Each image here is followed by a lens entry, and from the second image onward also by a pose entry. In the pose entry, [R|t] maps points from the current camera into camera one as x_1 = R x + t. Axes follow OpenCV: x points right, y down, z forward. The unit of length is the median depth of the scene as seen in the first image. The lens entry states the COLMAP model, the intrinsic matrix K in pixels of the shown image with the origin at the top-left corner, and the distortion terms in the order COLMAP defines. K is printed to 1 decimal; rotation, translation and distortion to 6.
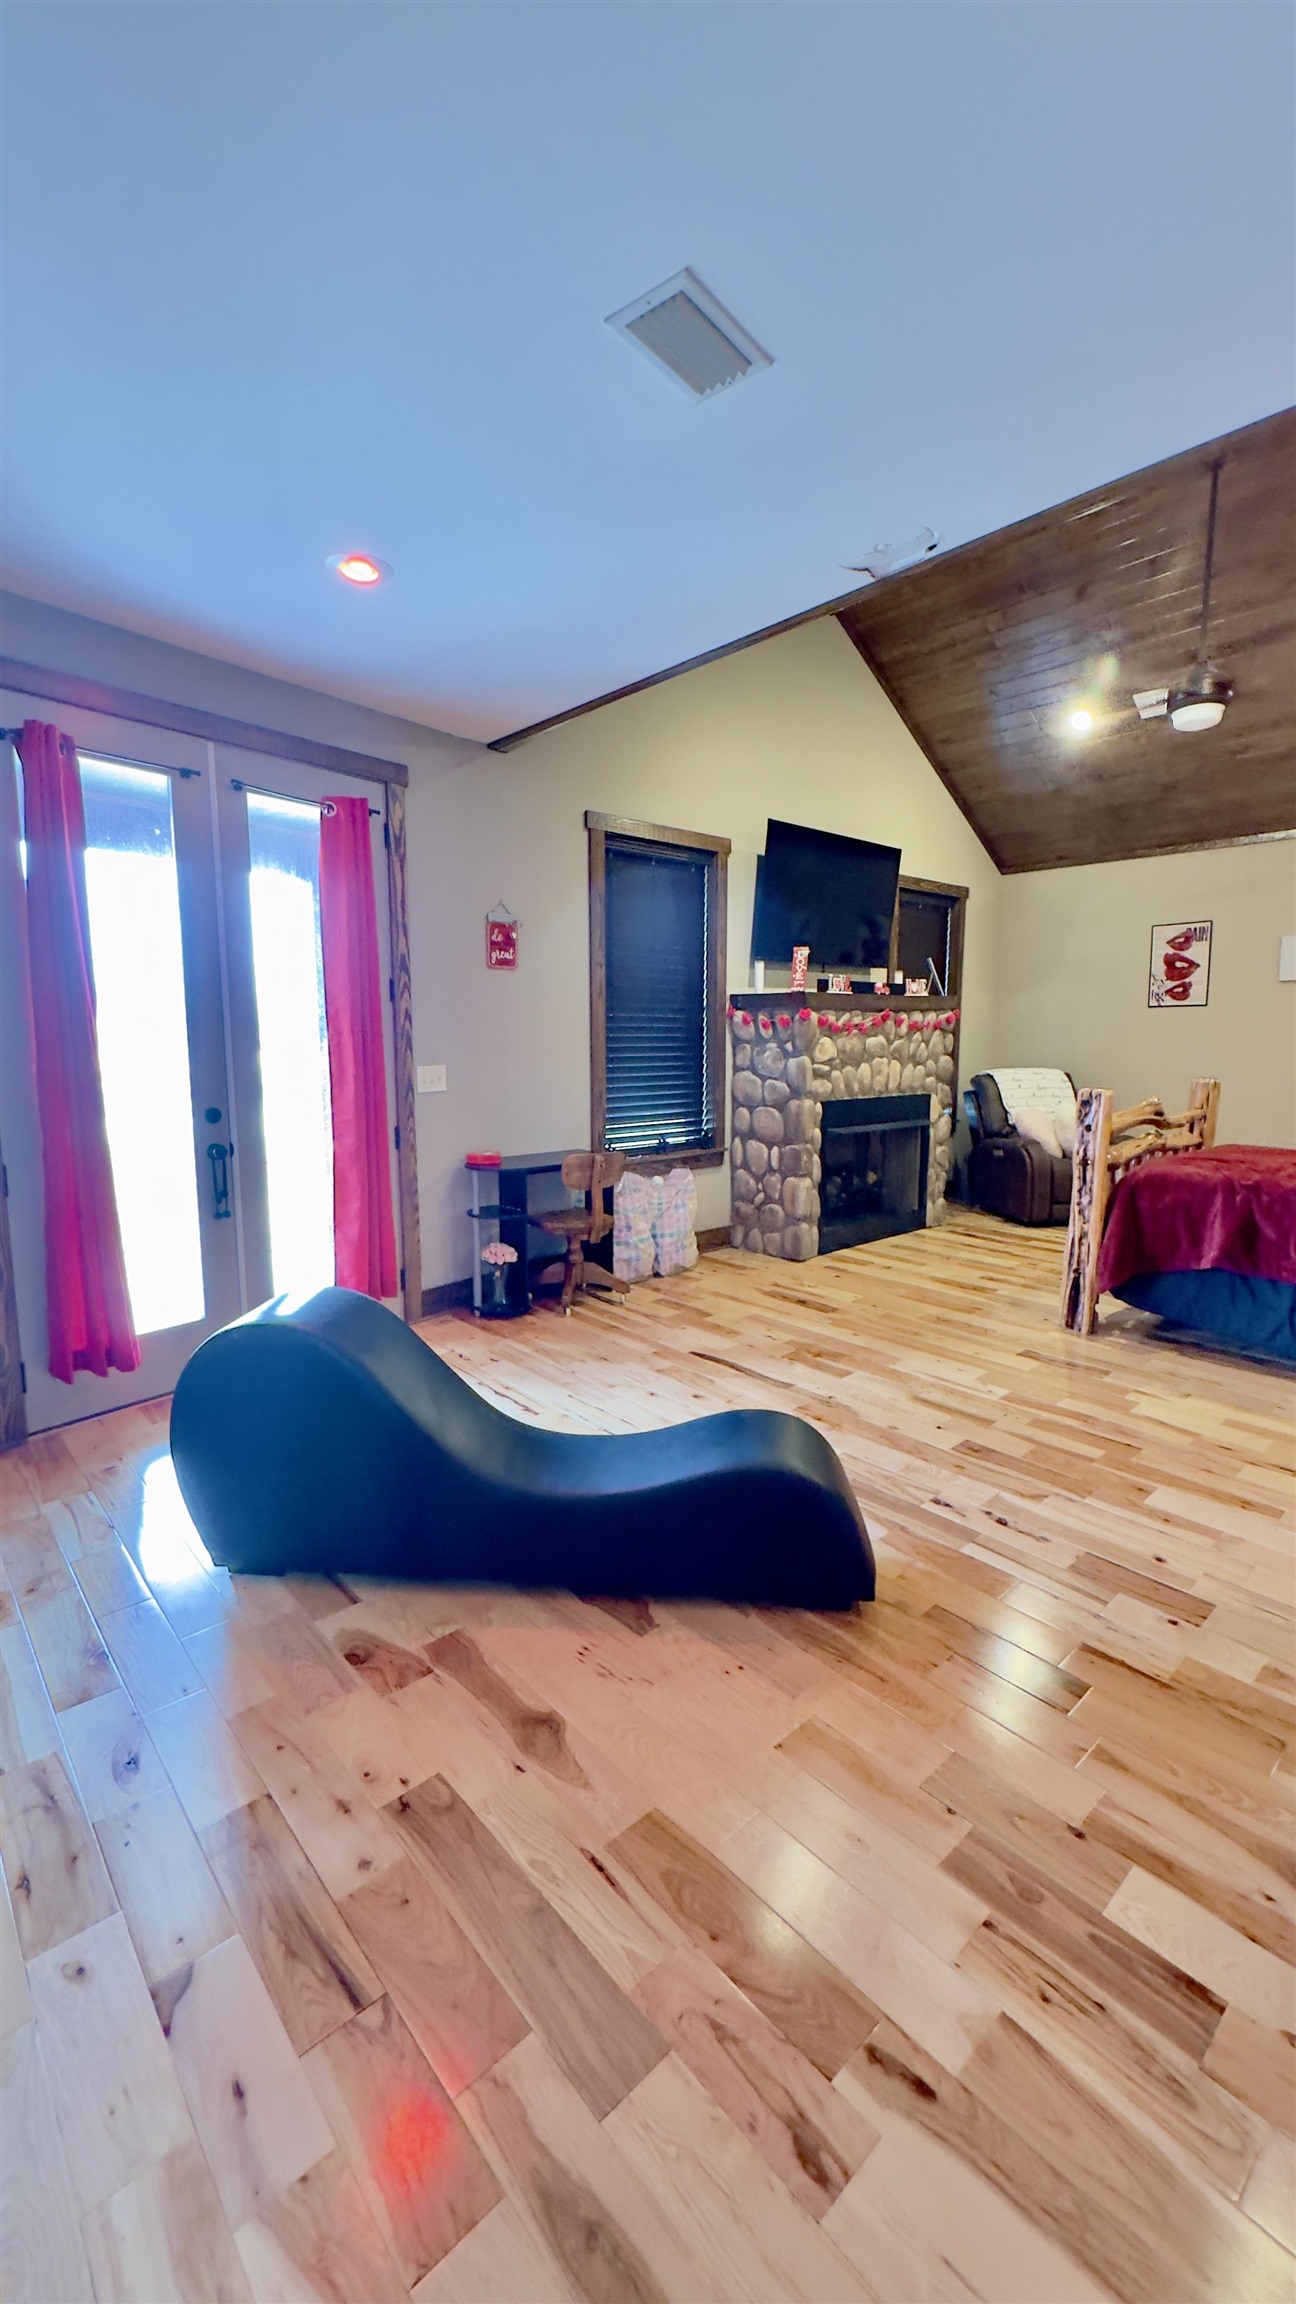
lens RADIAL K [[925.3, 0, 655.8], [0, 925.3, 1153.7], [0, 0, 1]] dist [-0.002953, 0.000834]
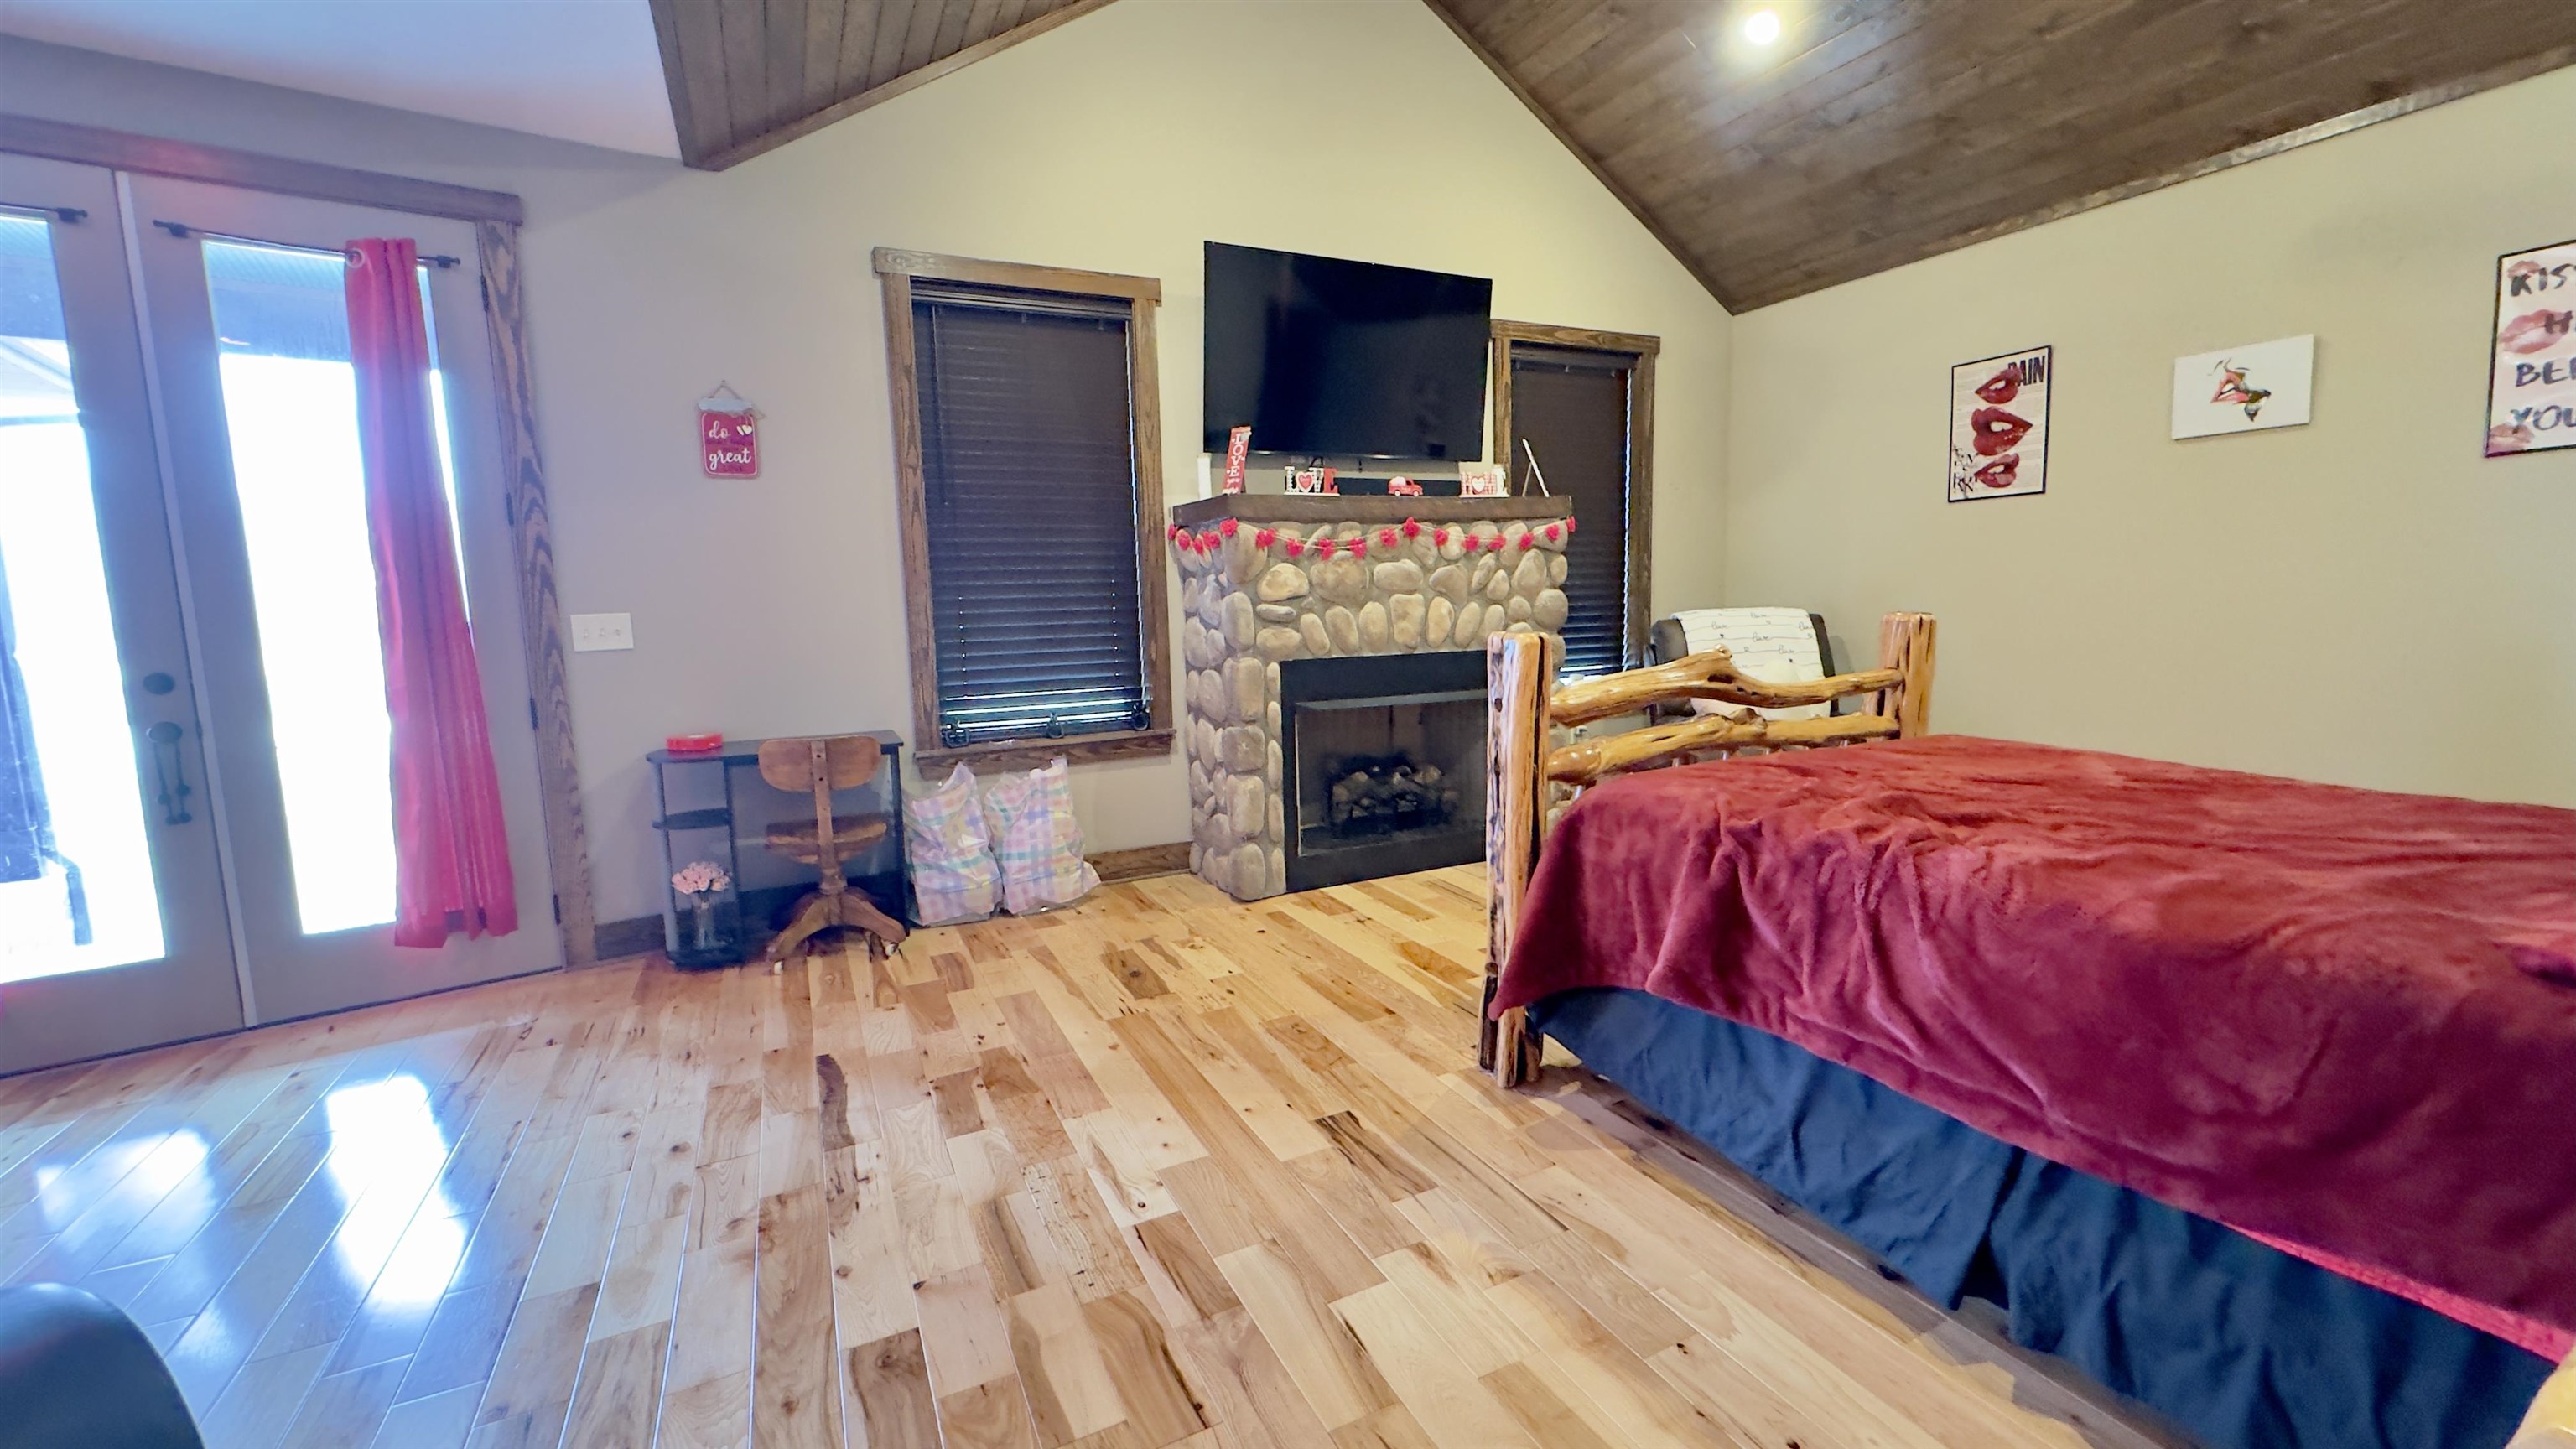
lens RADIAL K [[1034.5, 0, 1283.3], [0, 1034.5, 721.8], [0, 0, 1]] dist [-0.002953, 0.000834]
pose [[0.960441, 0.008936, -0.278340, 0.426063], [-0.009931, 0.999948, -0.002165, -0.012807], [0.278306, 0.004843, 0.960480, 0.322785]]
